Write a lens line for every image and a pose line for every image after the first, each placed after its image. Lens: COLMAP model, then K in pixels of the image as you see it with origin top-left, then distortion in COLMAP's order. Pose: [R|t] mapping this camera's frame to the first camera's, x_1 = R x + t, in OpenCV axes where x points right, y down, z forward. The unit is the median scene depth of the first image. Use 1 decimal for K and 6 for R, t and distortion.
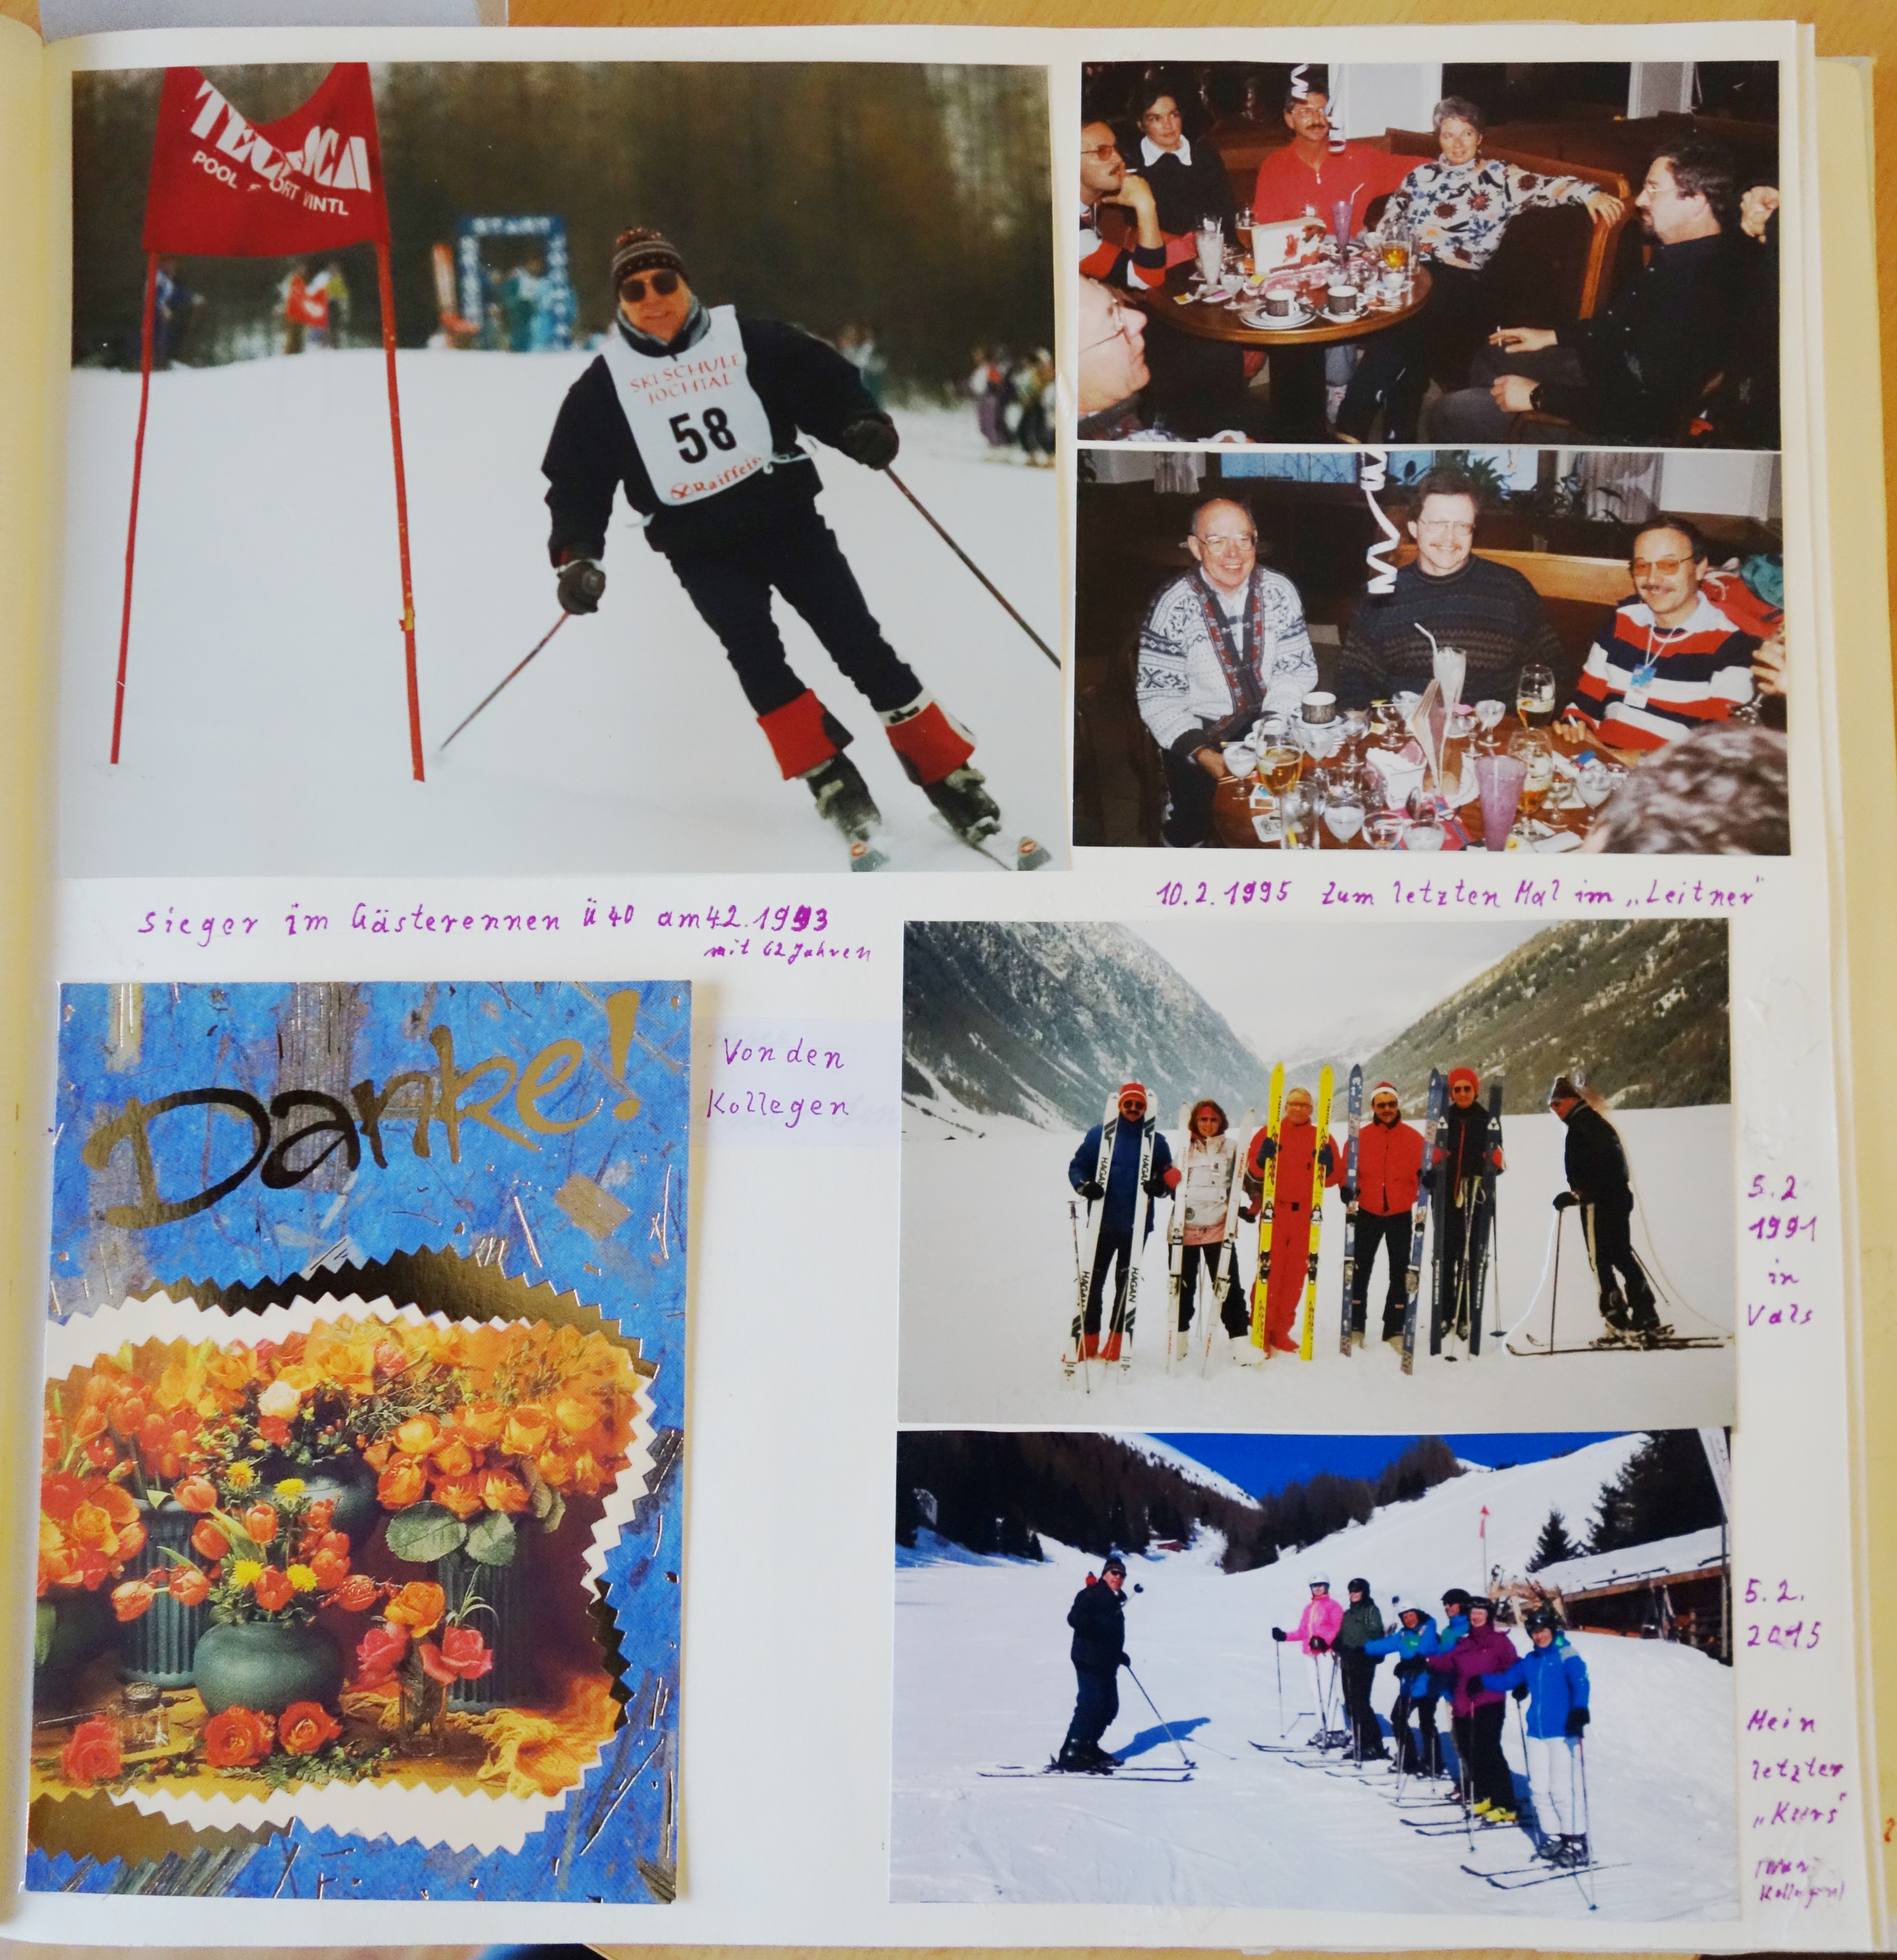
lens RADIAL K [[1884.3, 0, 940.0], [0, 1884.3, 982.4], [0, 0, 1]] dist [-0.045228, 0.000000]
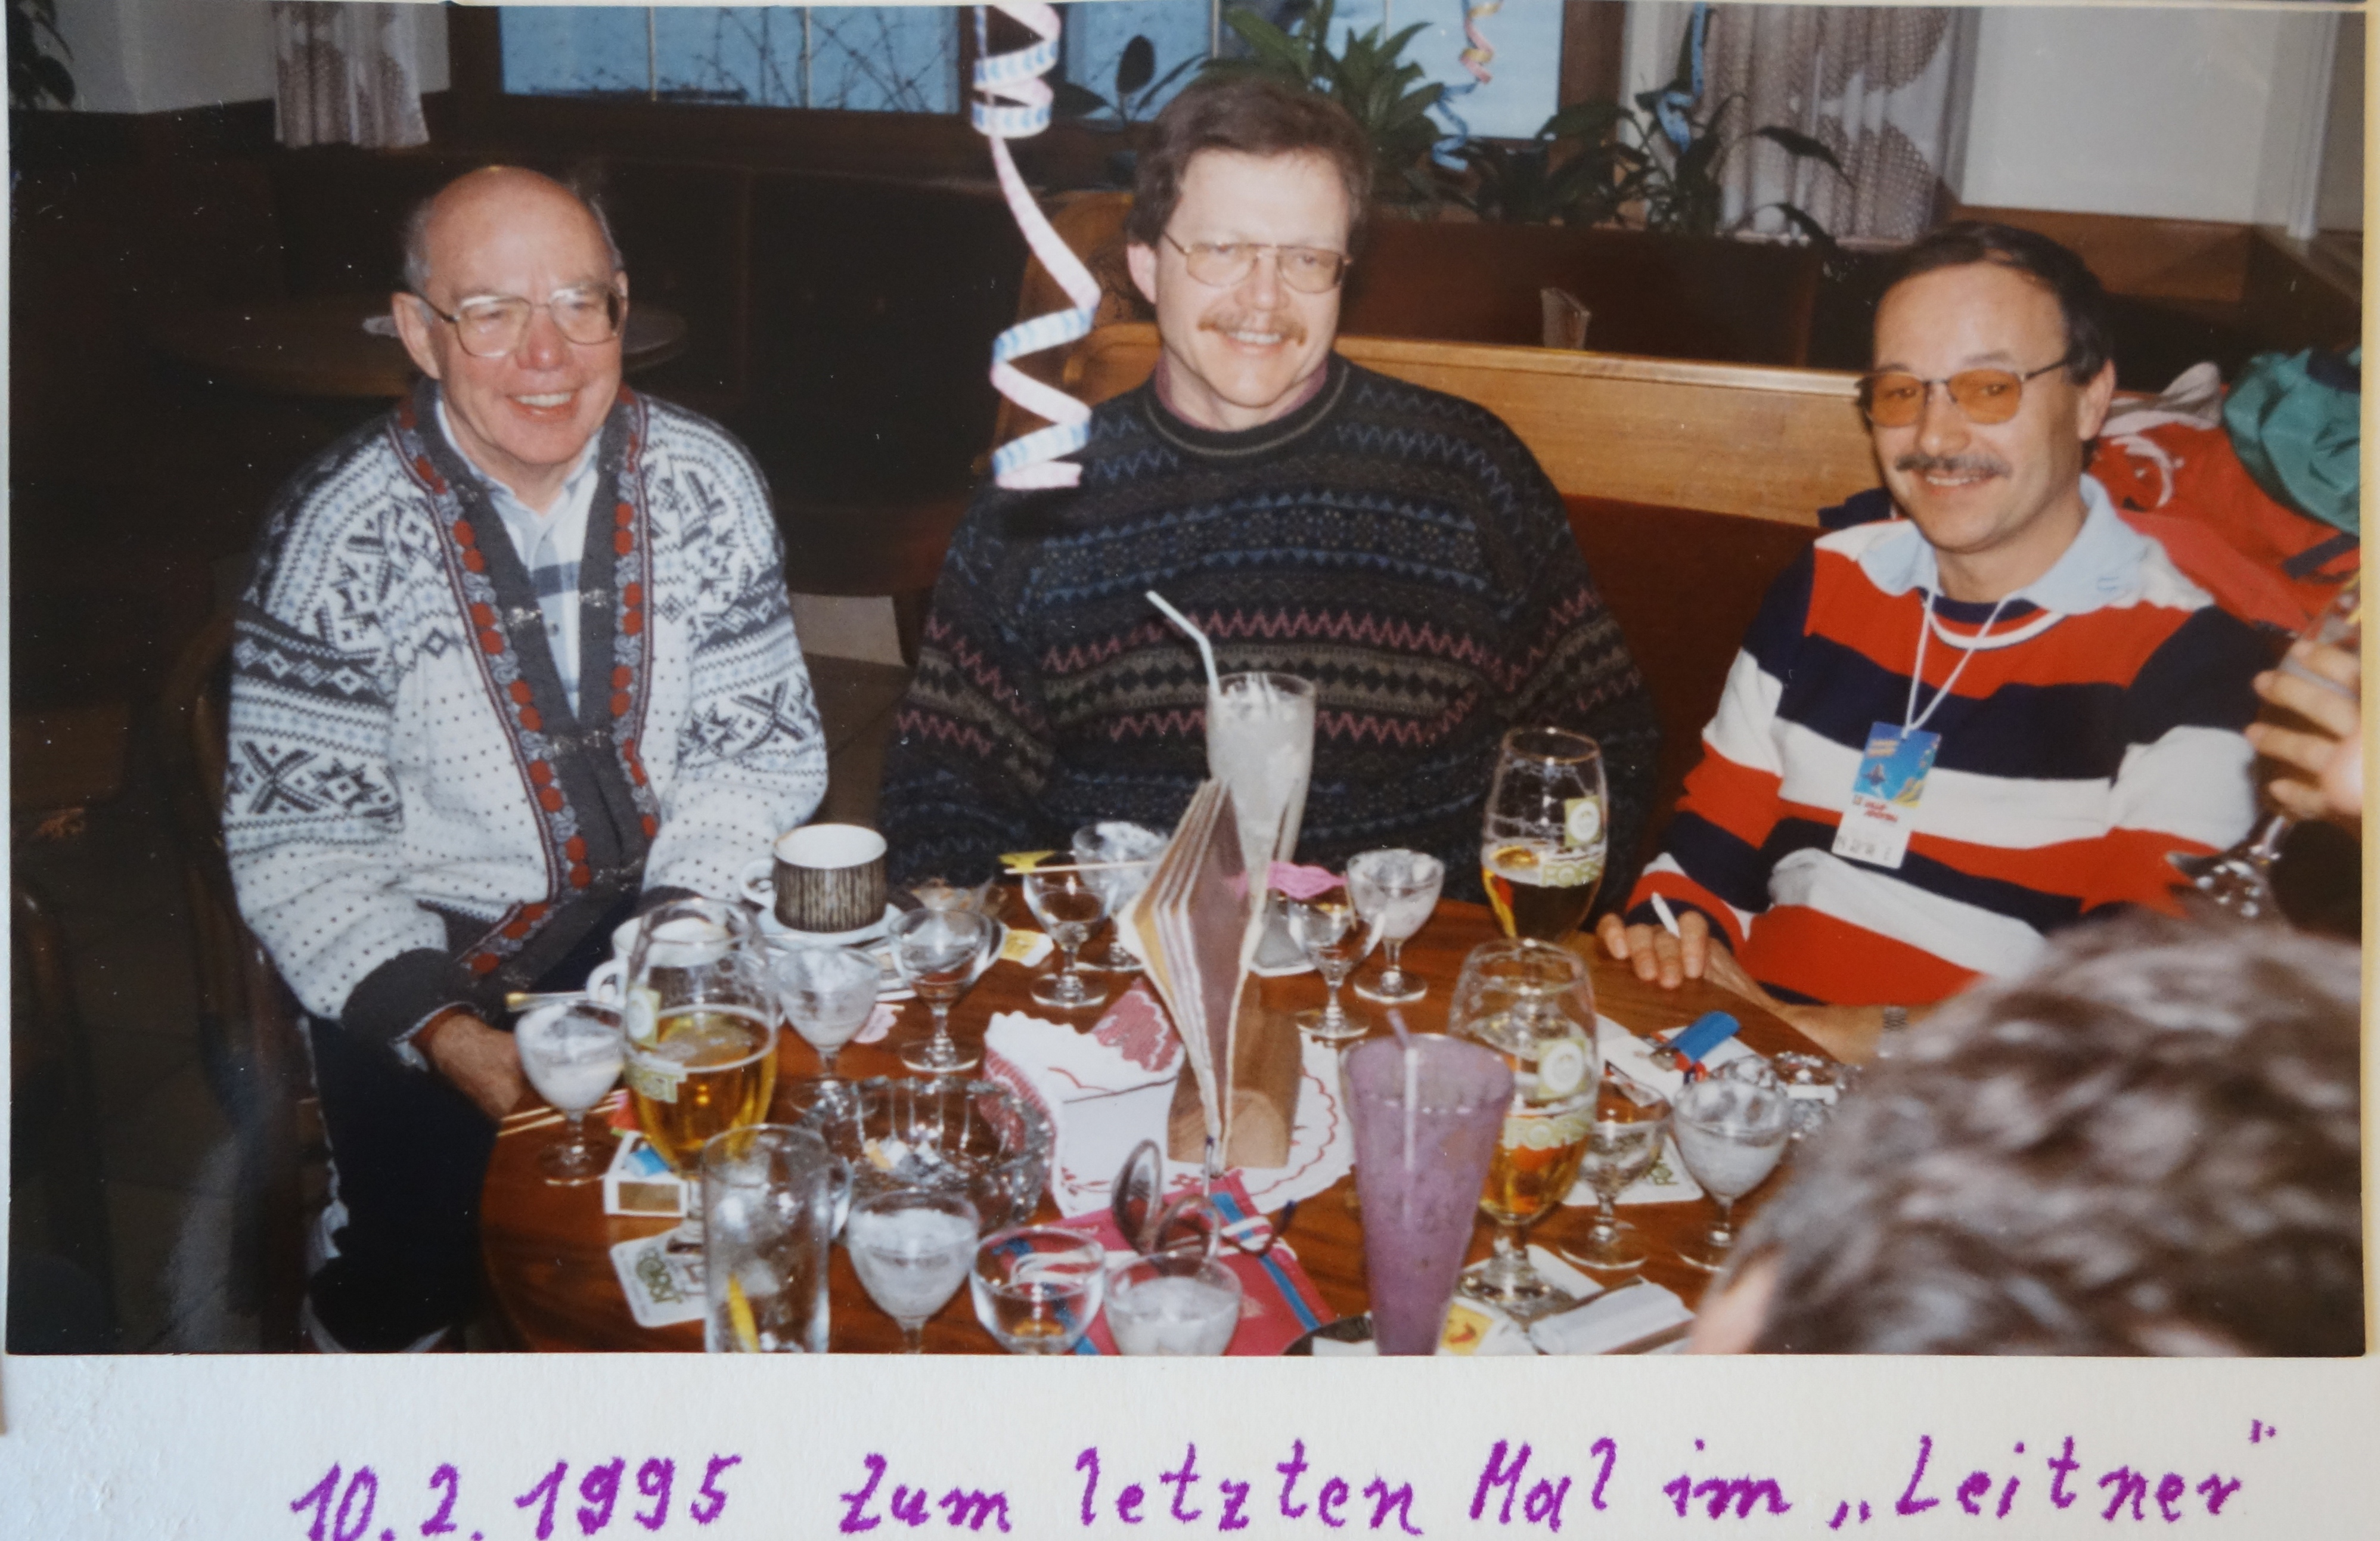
lens RADIAL K [[2237.8, 0, 1192.7], [0, 2237.8, 771.5], [0, 0, 1]] dist [0.000545, -0.017621]
pose [[0.998226, -0.013175, 0.058061, 0.242473], [0.009190, 0.997618, 0.068368, -0.189775], [-0.058823, -0.067714, 0.995969, 0.649720]]
